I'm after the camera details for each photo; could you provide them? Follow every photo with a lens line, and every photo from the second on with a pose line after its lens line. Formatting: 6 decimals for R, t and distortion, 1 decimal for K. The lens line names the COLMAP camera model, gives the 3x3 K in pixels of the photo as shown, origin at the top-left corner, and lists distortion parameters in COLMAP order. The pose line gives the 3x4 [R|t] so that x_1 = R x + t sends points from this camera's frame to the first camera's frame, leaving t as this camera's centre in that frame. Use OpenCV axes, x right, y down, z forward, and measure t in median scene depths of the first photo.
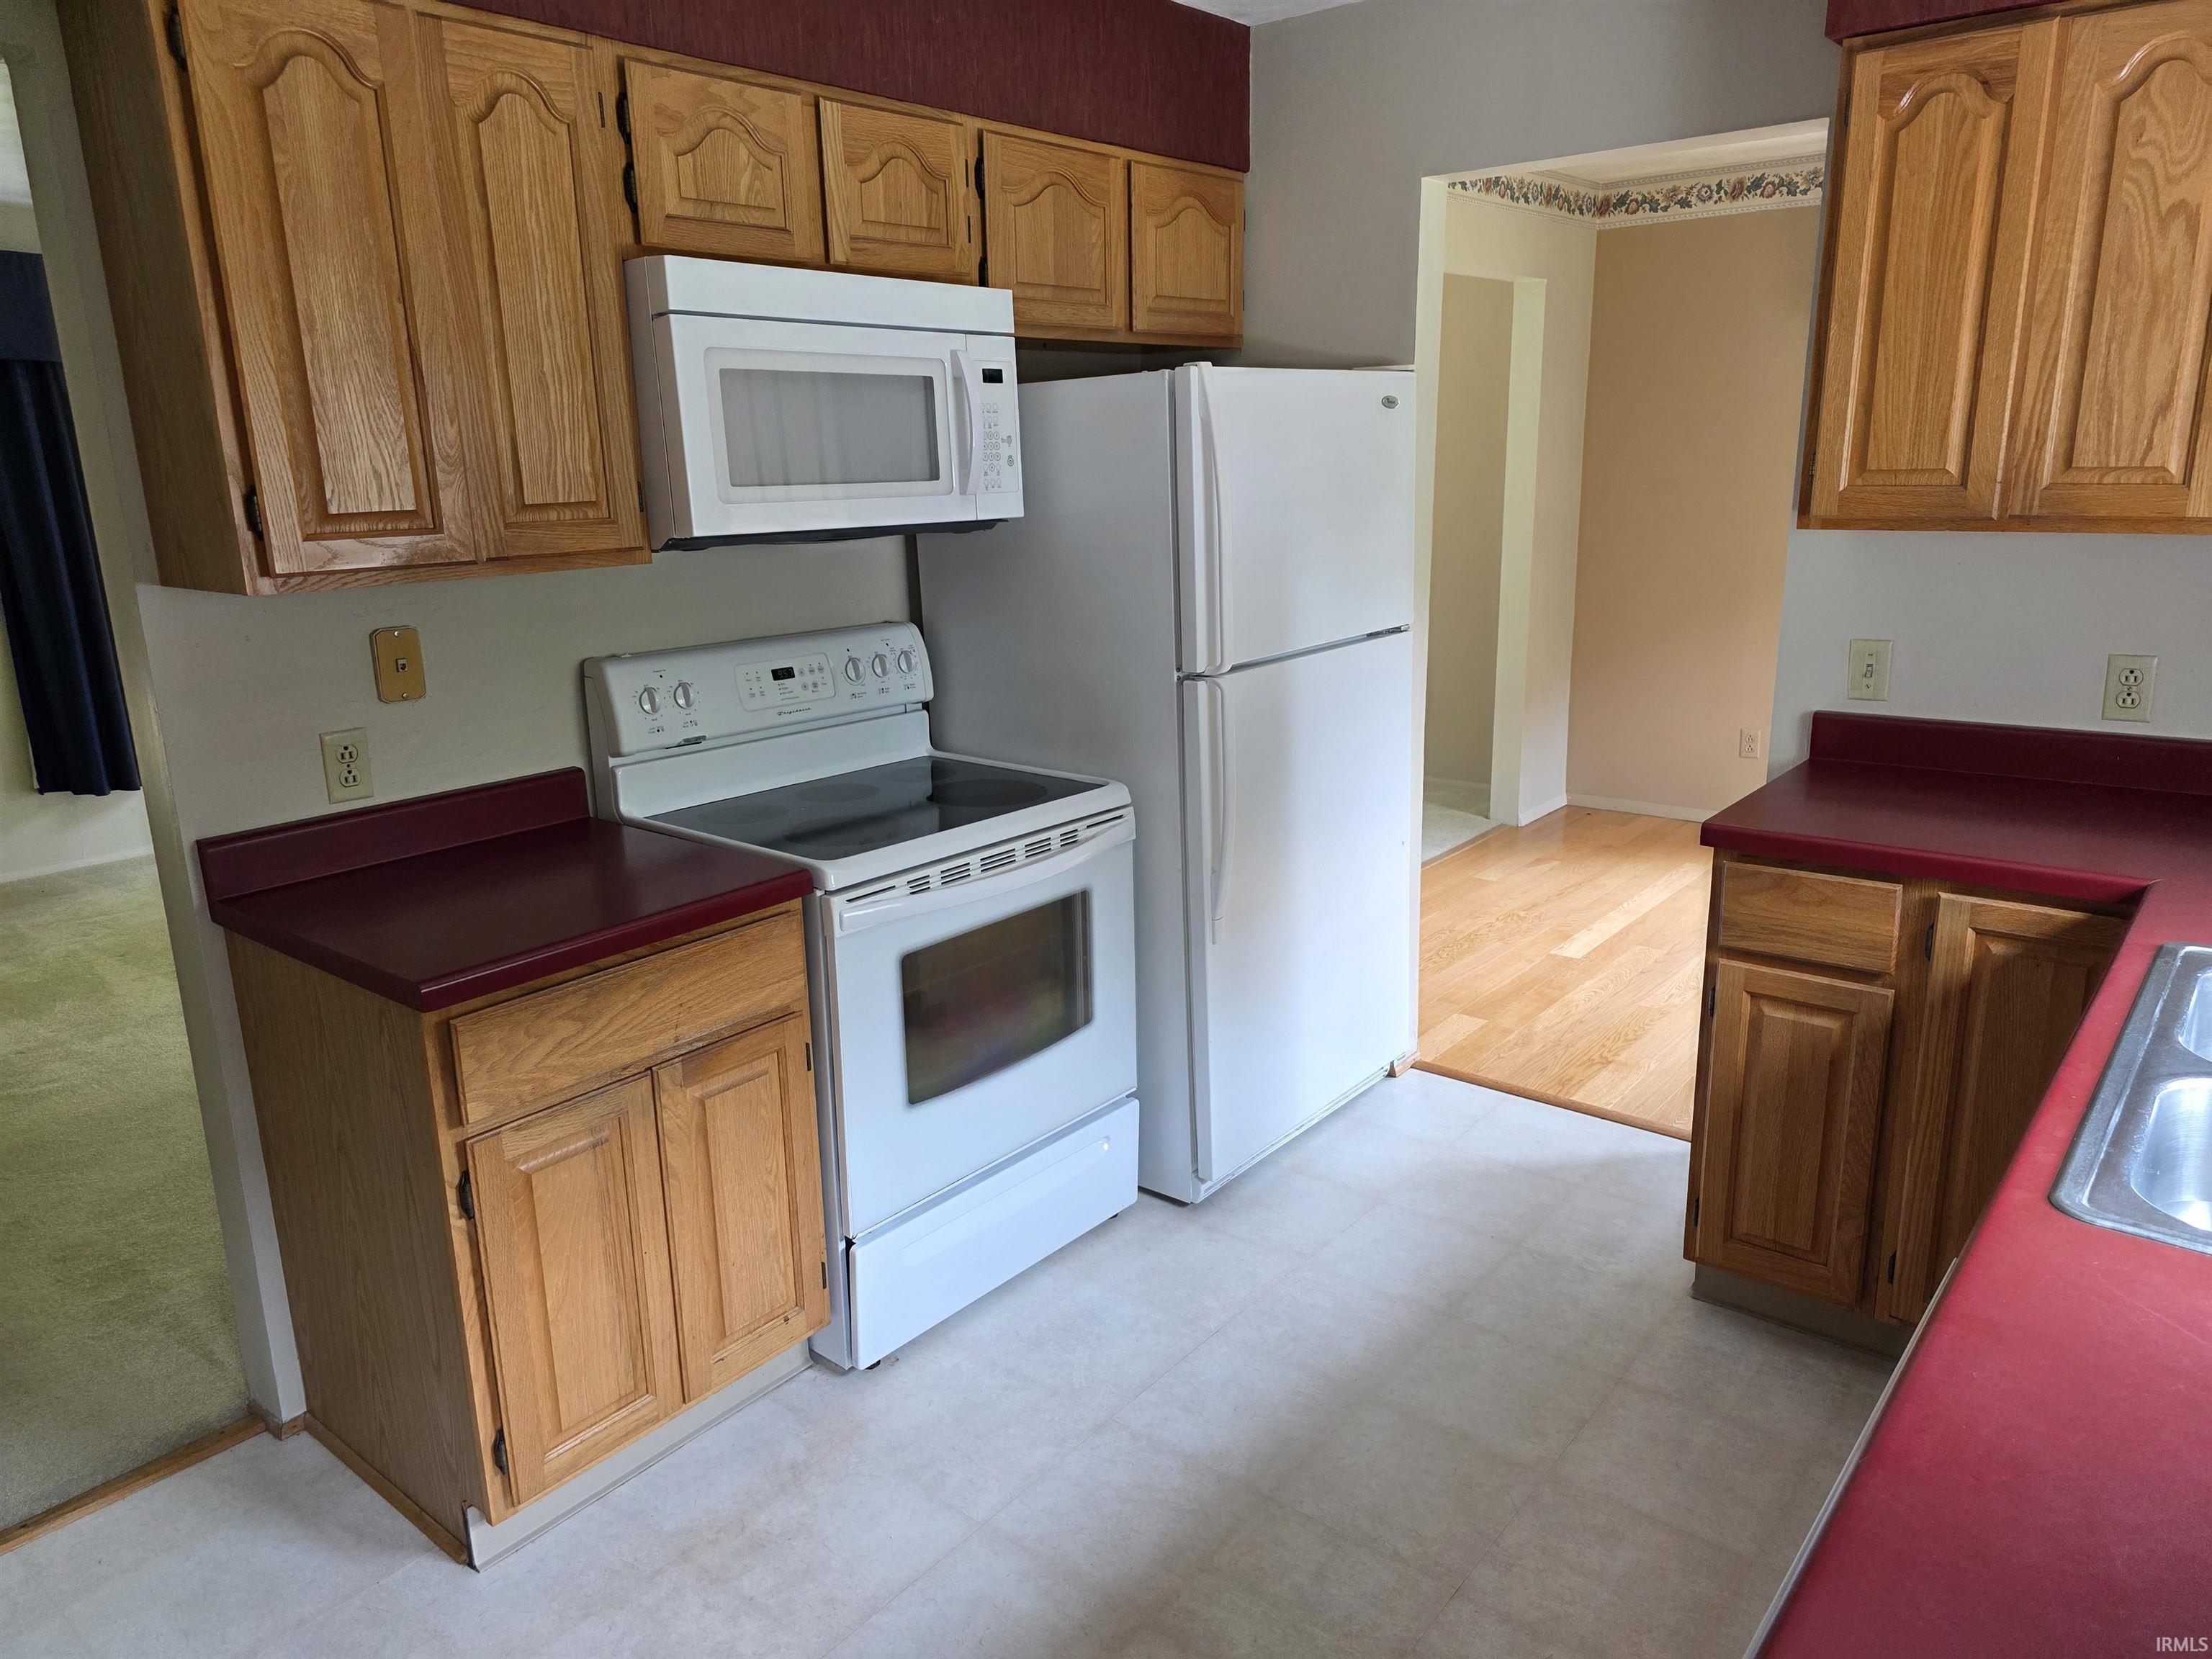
lens RADIAL K [[1498.2, 0, 1089.7], [0, 1498.2, 818.7], [0, 0, 1]] dist [0.053942, -0.046889]
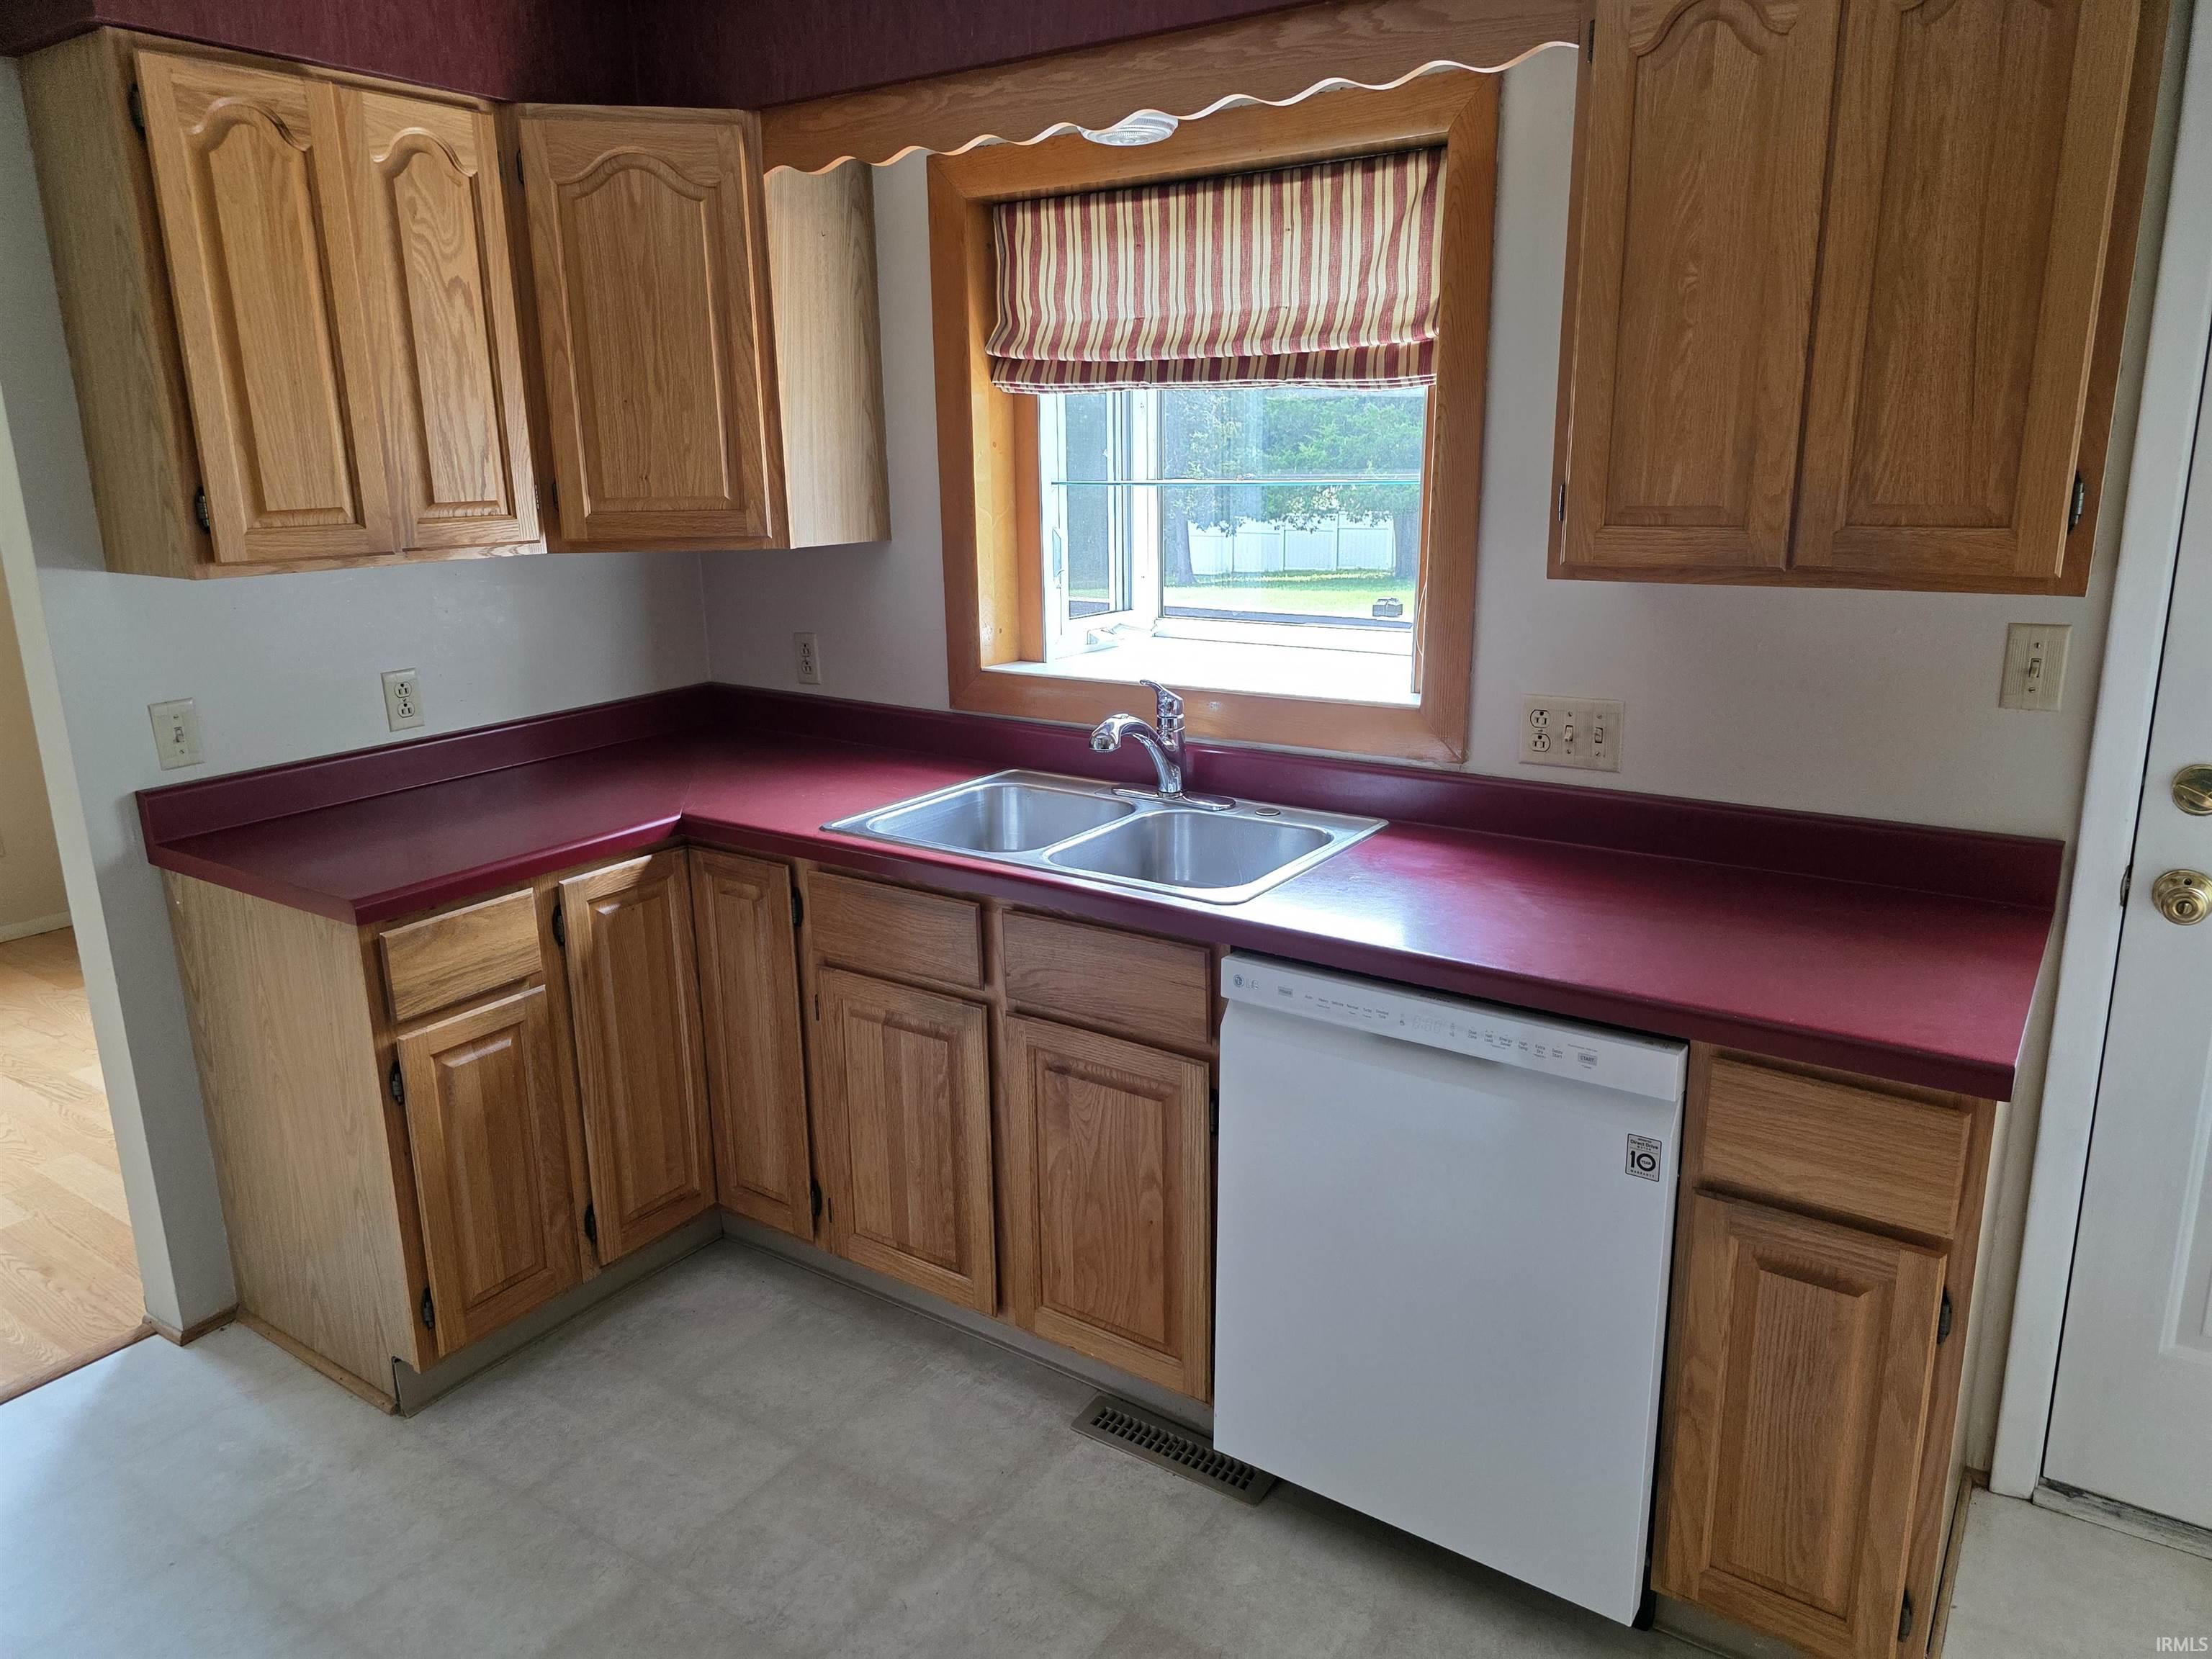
lens RADIAL K [[1498.2, 0, 1091.7], [0, 1498.2, 824.0], [0, 0, 1]] dist [0.053942, -0.046889]
pose [[-0.091162, -0.214437, 0.972474, -0.536561], [0.268648, 0.935039, 0.231366, -0.140072], [-0.958915, 0.282345, -0.027632, 0.641875]]
